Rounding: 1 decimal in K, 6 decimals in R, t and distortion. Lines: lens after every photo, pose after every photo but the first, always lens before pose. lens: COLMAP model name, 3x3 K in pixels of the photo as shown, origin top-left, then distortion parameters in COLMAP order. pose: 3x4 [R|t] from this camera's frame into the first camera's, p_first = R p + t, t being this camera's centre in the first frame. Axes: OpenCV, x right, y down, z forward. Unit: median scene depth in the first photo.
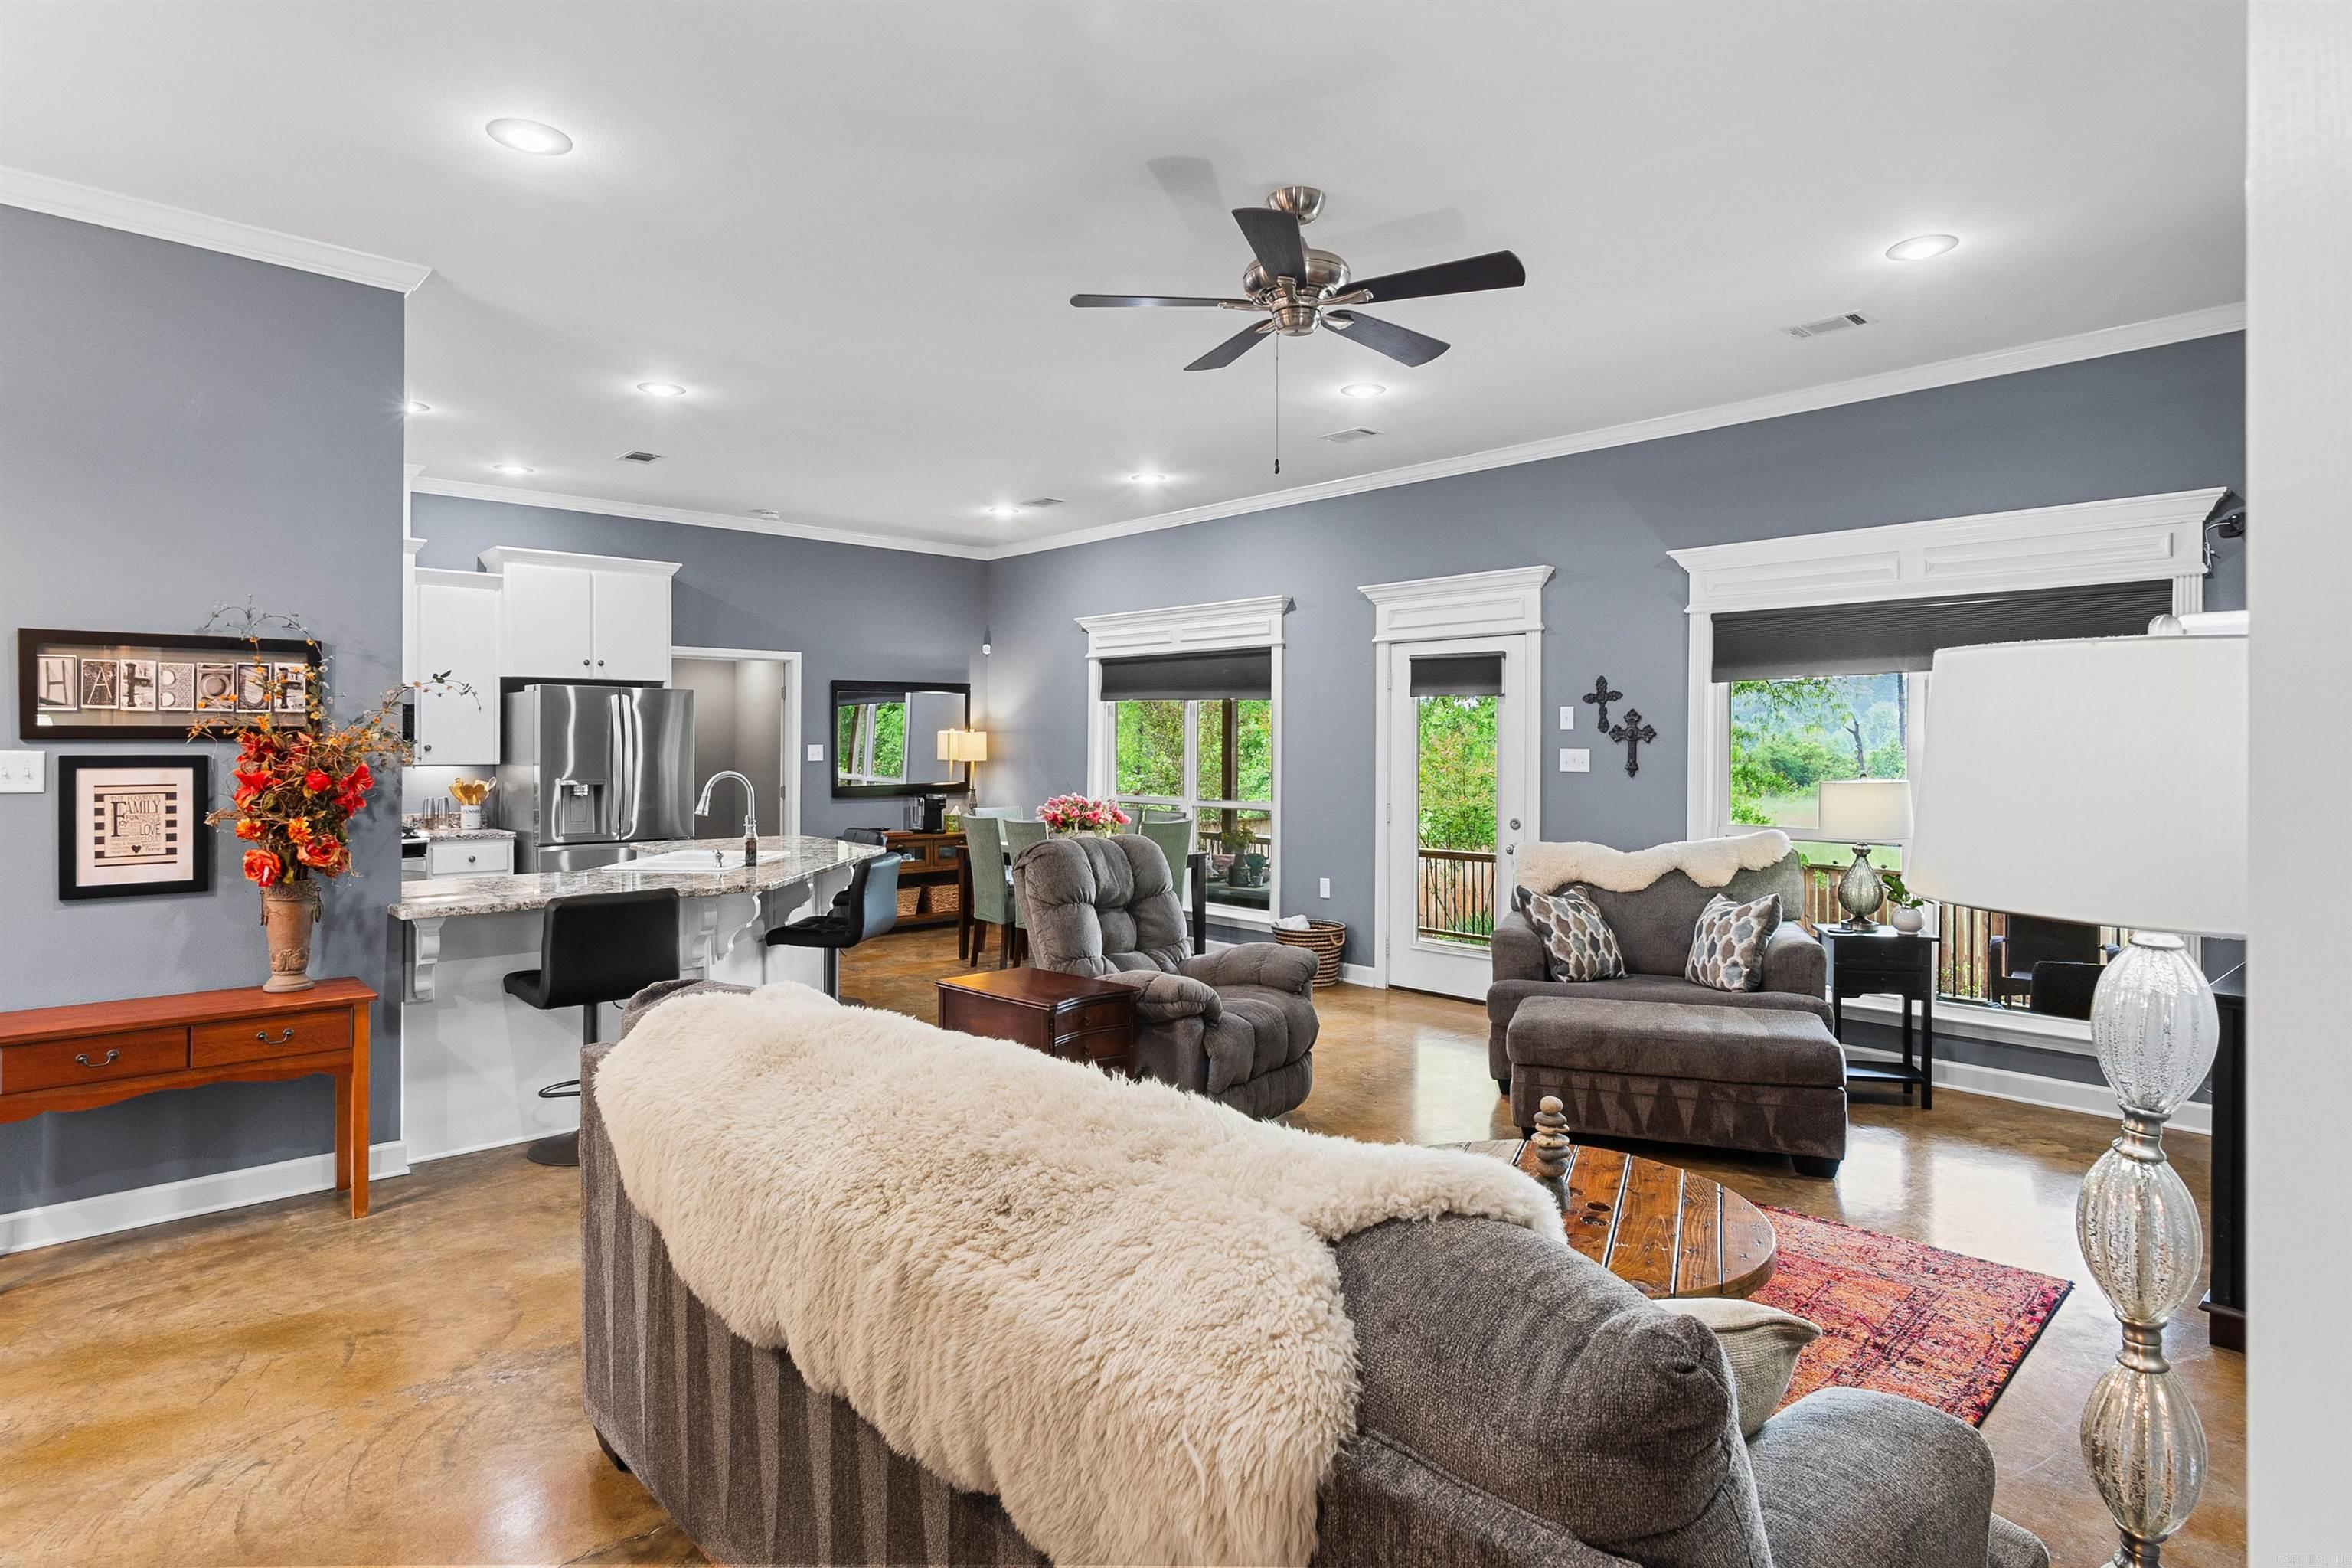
lens RADIAL K [[1266.8, 0, 1147.6], [0, 1266.8, 755.4], [0, 0, 1]] dist [-0.030134, 0.005649]
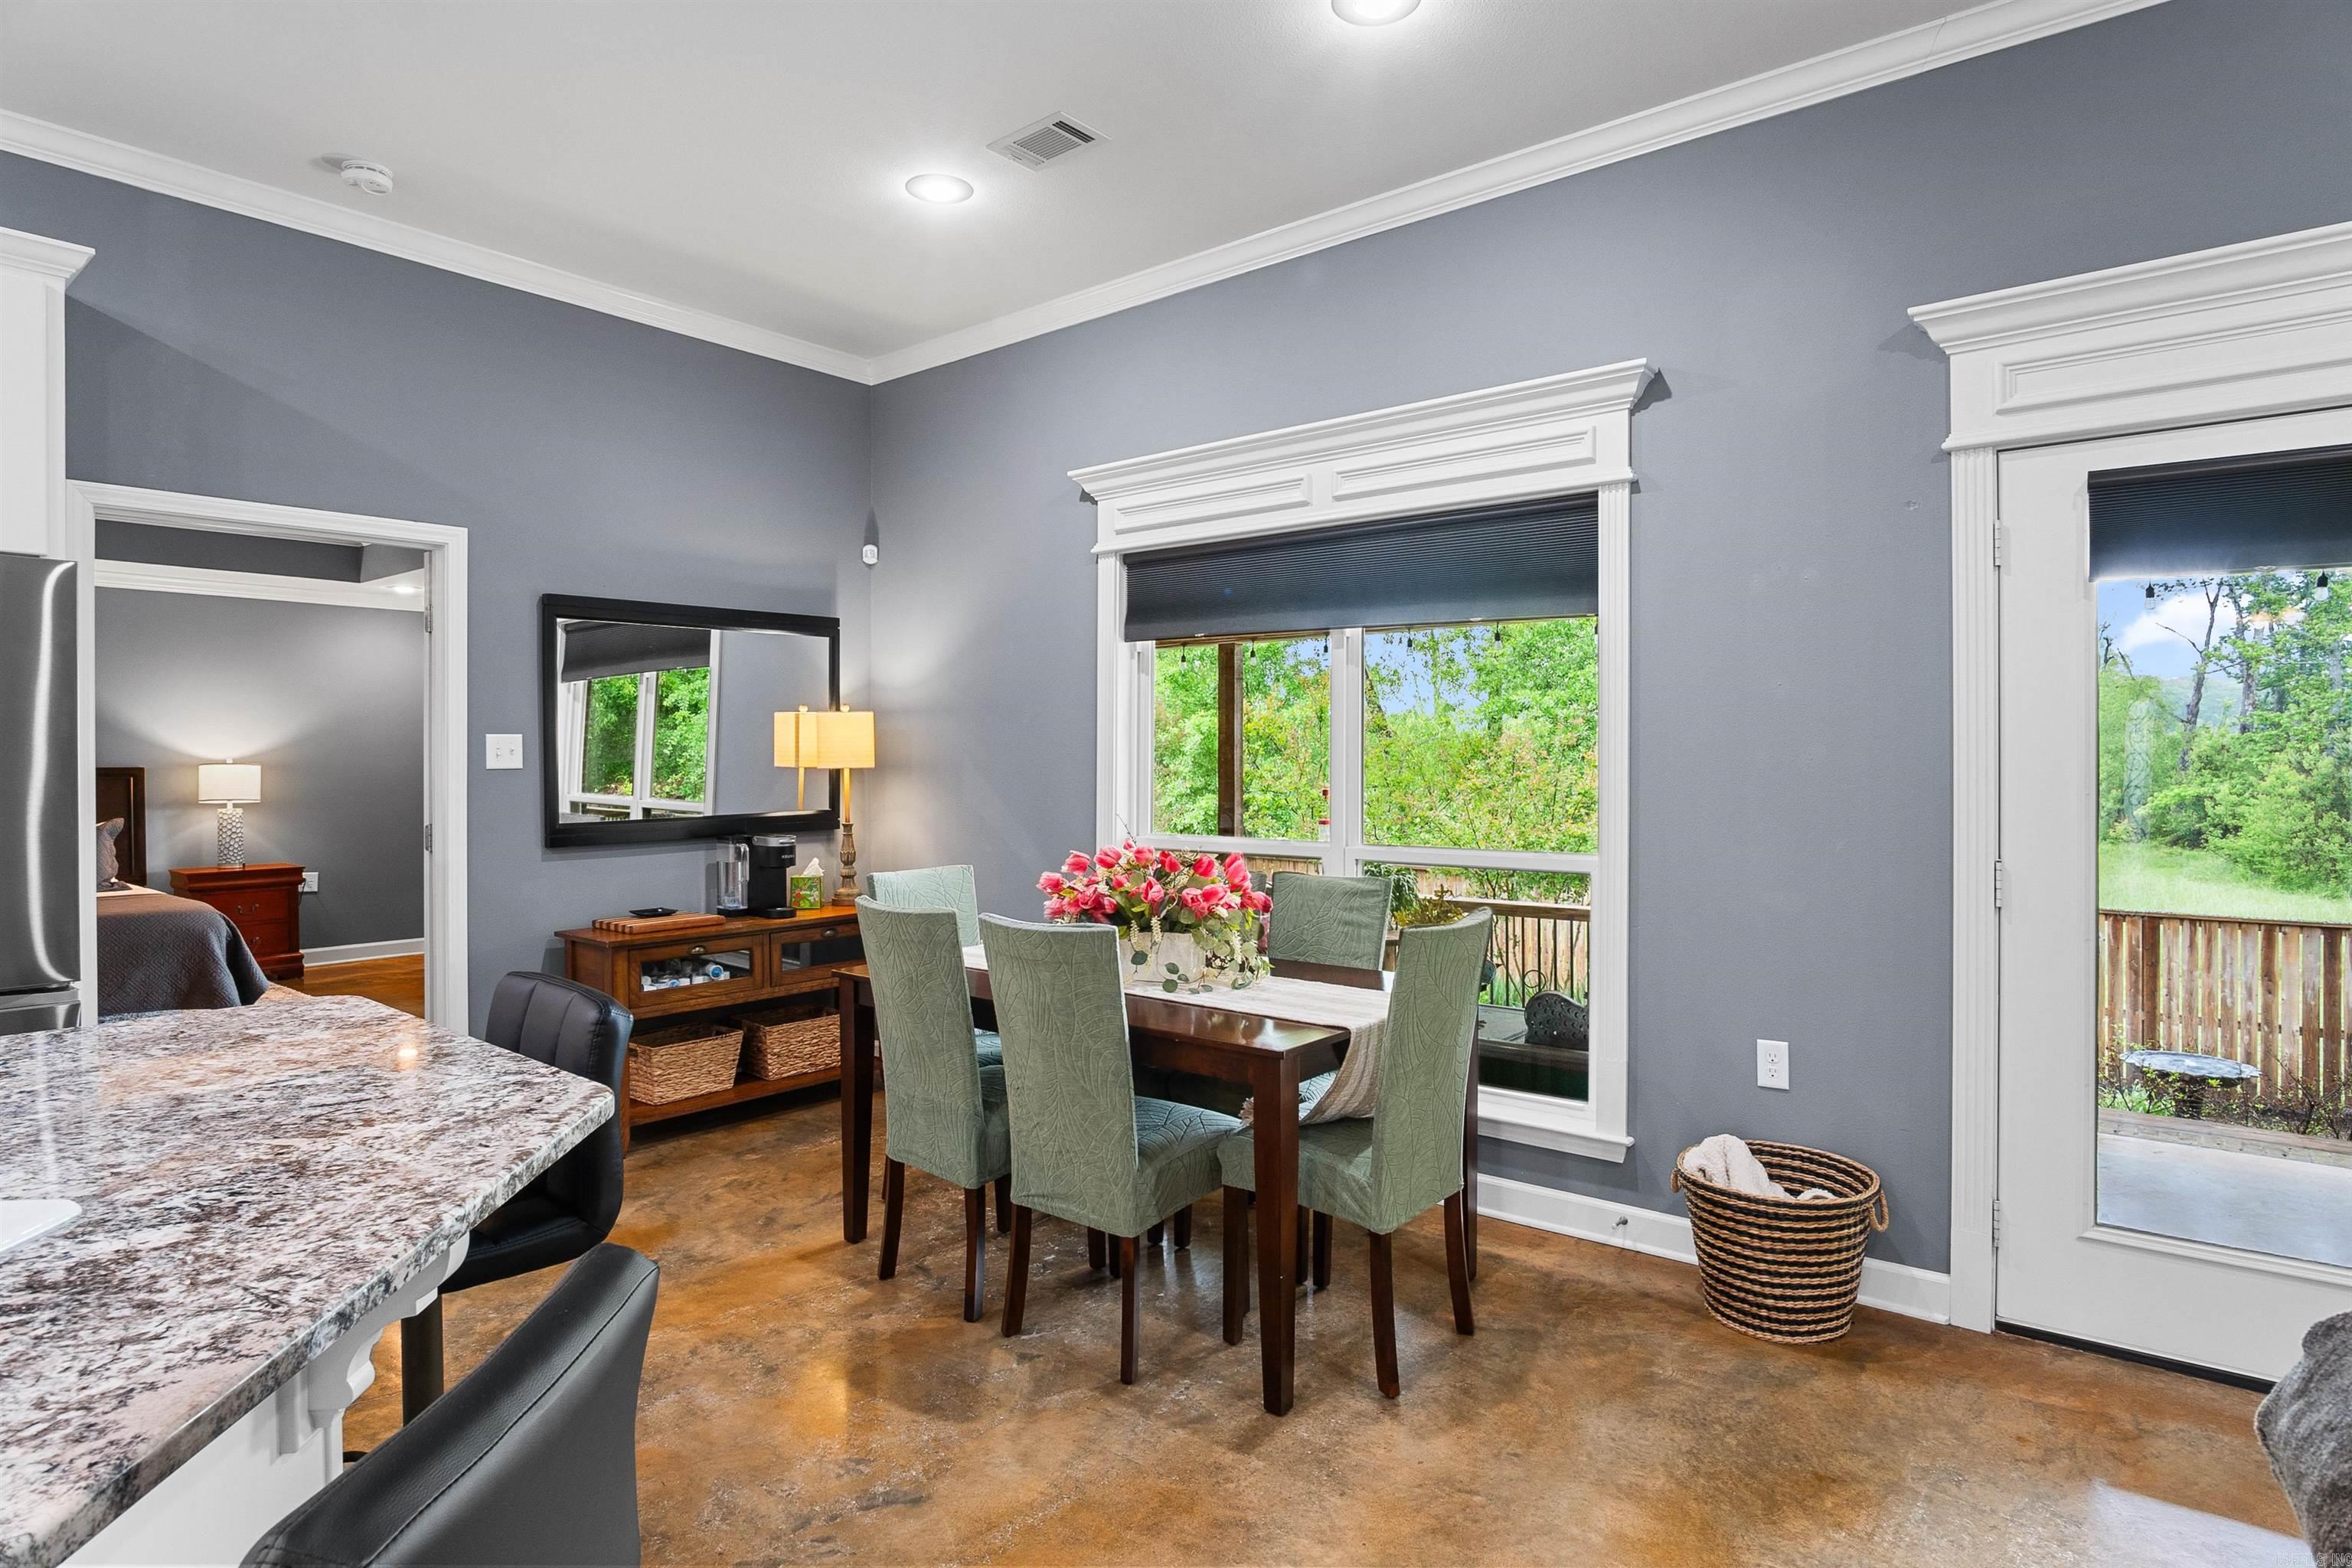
lens RADIAL K [[1266.8, 0, 1165.6], [0, 1266.8, 762.6], [0, 0, 1]] dist [-0.030134, 0.005649]
pose [[0.988290, -0.006525, 0.152448, -0.107492], [0.007496, 0.999955, -0.005797, 0.007269], [-0.152404, 0.006872, 0.988294, 0.577707]]
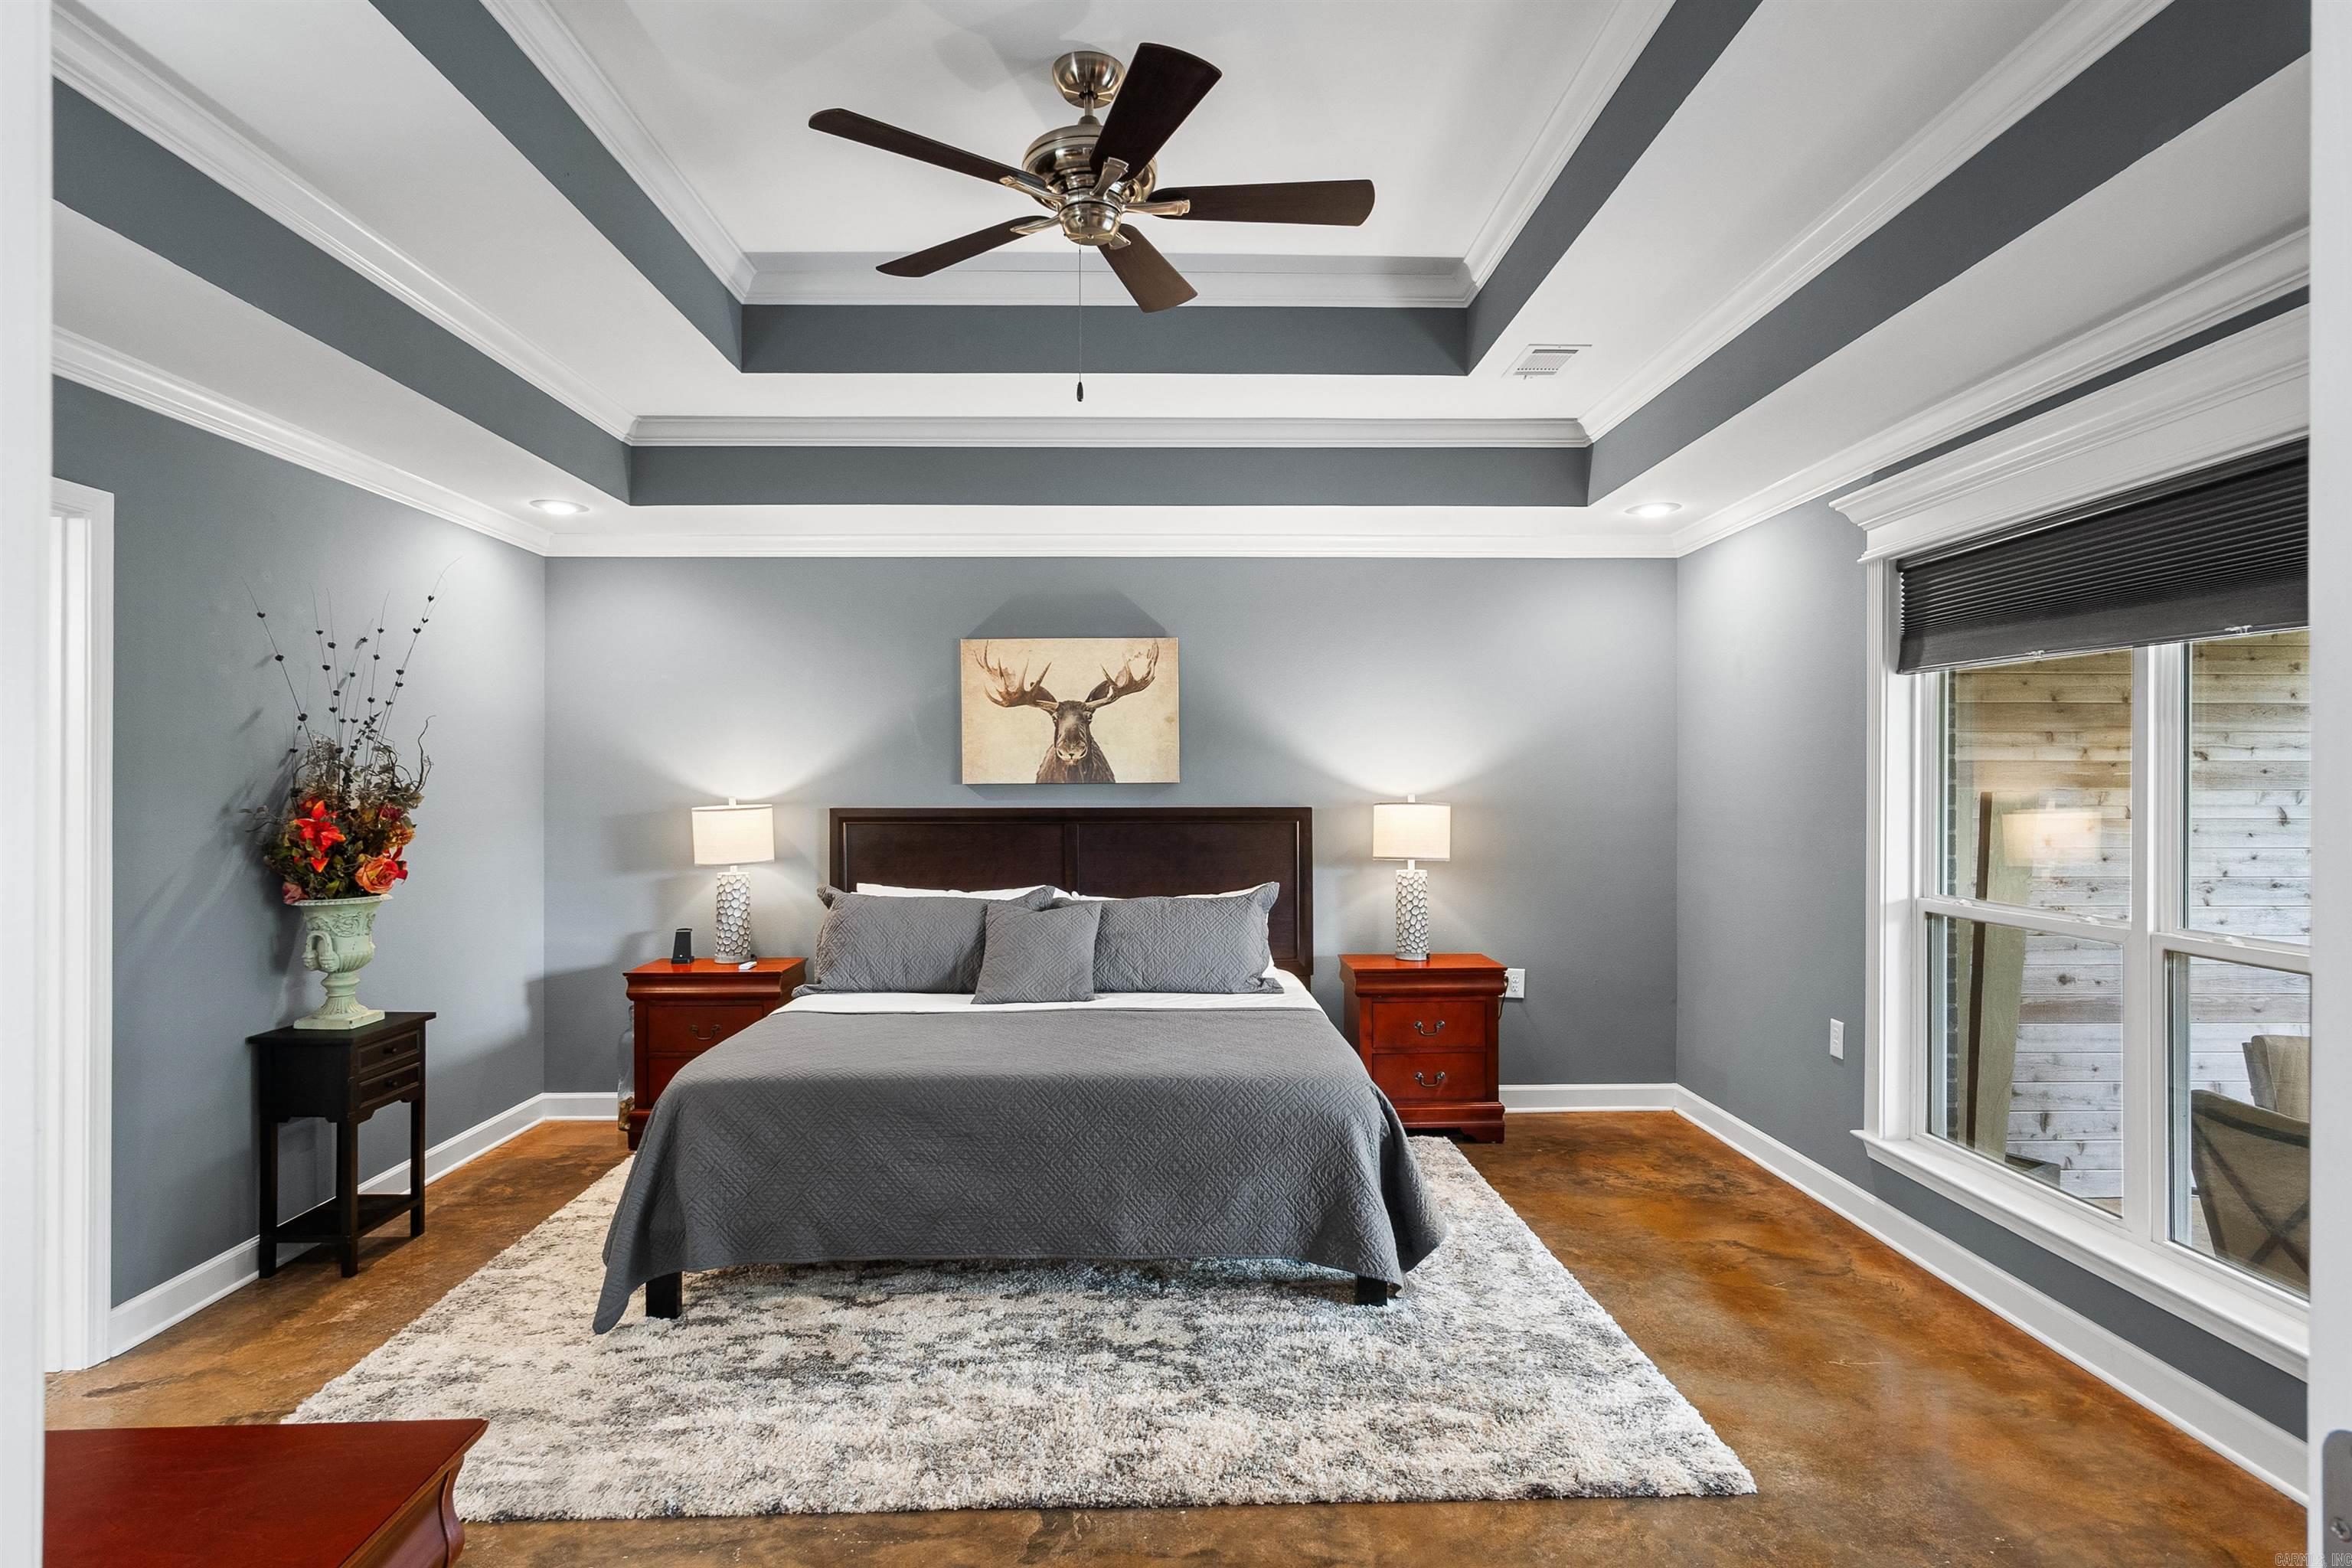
lens RADIAL K [[1266.8, 0, 1185.3], [0, 1266.8, 785.6], [0, 0, 1]] dist [-0.030134, 0.005649]
pose [[0.764937, -0.006653, -0.644071, -0.325106], [-0.002480, 0.999909, -0.013274, -0.001920], [0.644101, 0.011751, 0.764850, 1.026970]]
